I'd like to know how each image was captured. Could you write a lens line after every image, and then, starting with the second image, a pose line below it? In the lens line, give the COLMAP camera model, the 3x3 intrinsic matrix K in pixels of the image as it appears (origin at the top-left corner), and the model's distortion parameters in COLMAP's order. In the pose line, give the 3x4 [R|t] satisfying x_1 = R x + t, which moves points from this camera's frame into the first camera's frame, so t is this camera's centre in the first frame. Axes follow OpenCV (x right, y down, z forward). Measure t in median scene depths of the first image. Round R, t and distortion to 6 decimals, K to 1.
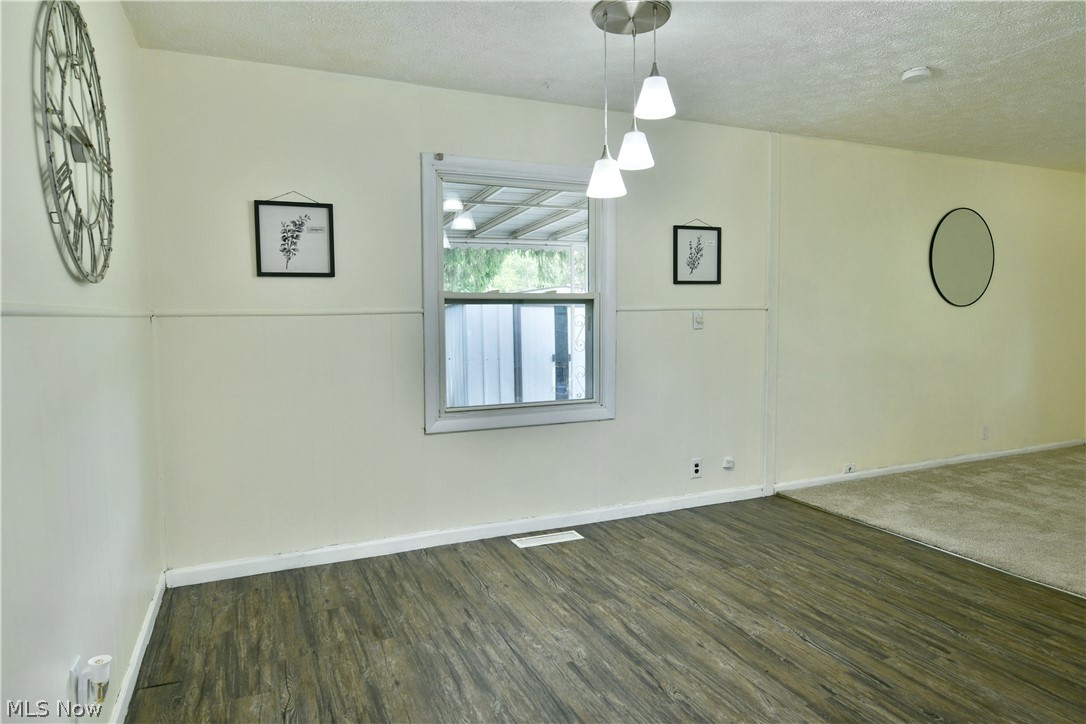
lens RADIAL K [[674.3, 0, 548.6], [0, 674.3, 354.1], [0, 0, 1]] dist [-0.010775, -0.000572]
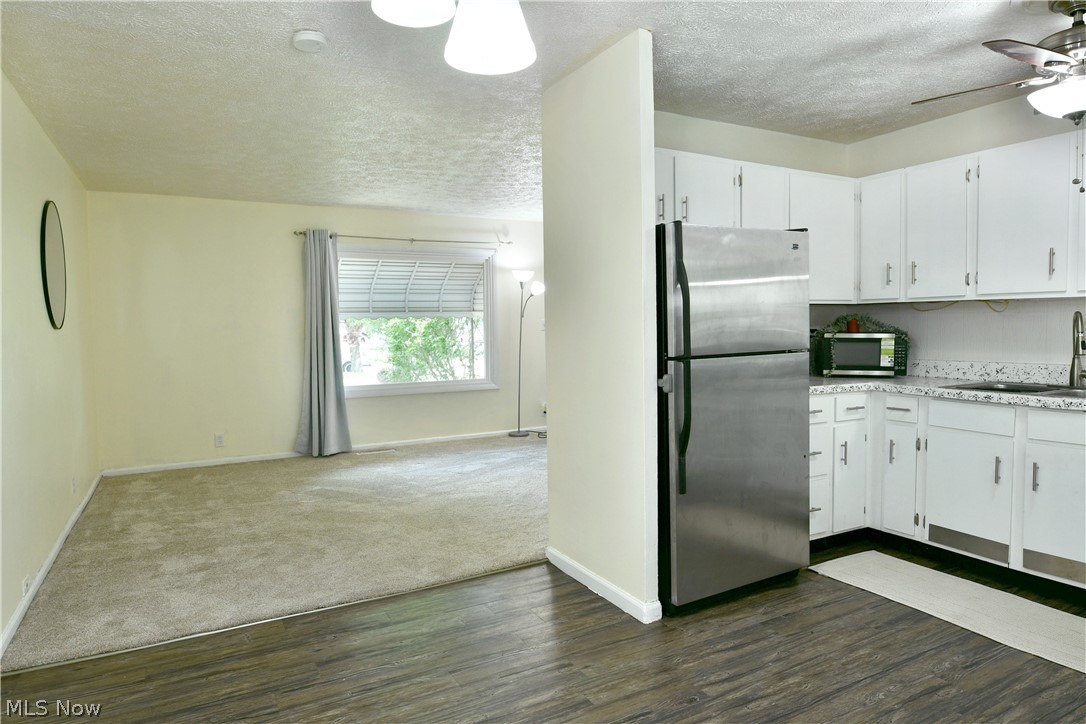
lens RADIAL K [[674.0, 0, 536.8], [0, 674.0, 353.4], [0, 0, 1]] dist [-0.011230, -0.004244]
pose [[-0.056743, -0.033685, 0.997820, -0.300622], [0.082183, 0.995881, 0.038293, -0.050752], [-0.995001, 0.084176, -0.053741, 0.804265]]
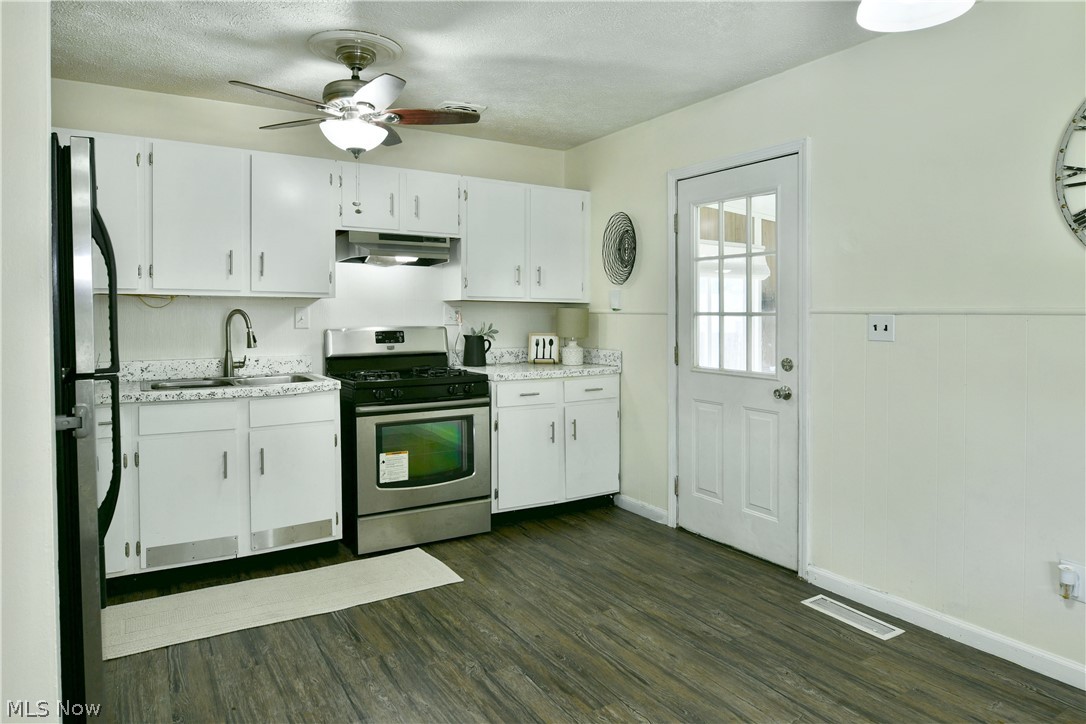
lens RADIAL K [[669.3, 0, 531.9], [0, 669.3, 315.6], [0, 0, 1]] dist [-0.016095, -0.003144]
pose [[-0.993332, 0.008470, -0.114975, 0.279314], [0.000631, 0.997682, 0.068043, -0.072915], [0.115285, 0.067517, -0.991035, 1.096312]]
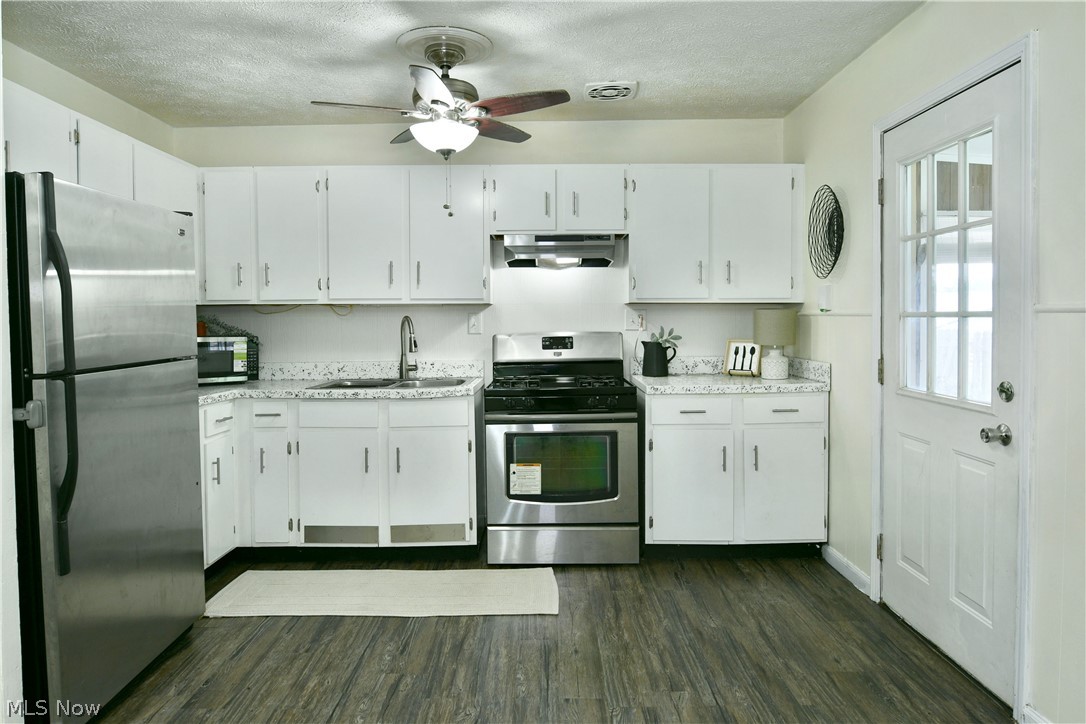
lens RADIAL K [[664.5, 0, 550.7], [0, 664.5, 333.6], [0, 0, 1]] dist [-0.014471, -0.002849]
pose [[-0.909665, 0.008766, 0.415250, -0.081346], [0.044818, 0.996011, 0.077155, -0.056920], [-0.412917, 0.088796, -0.906430, 0.912150]]
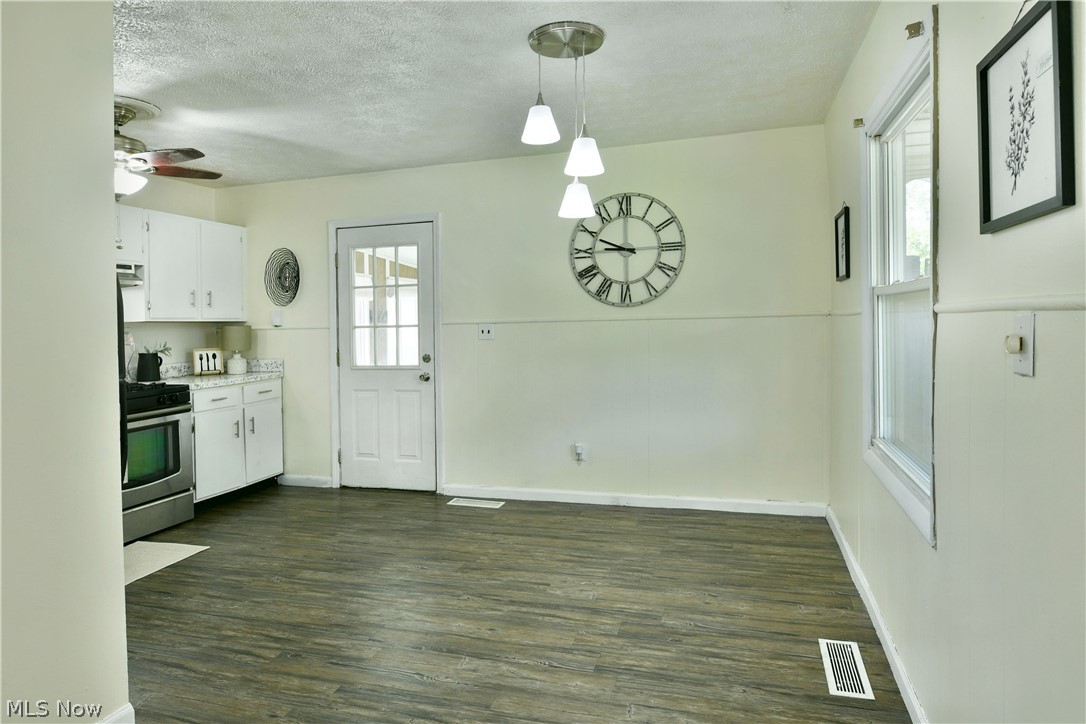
lens RADIAL K [[659.4, 0, 542.3], [0, 659.4, 319.1], [0, 0, 1]] dist [-0.015802, -0.000739]
pose [[-0.658040, 0.023975, -0.752601, 0.748691], [-0.014961, 0.998879, 0.044902, -0.094216], [0.752834, 0.040807, -0.656944, 1.353539]]
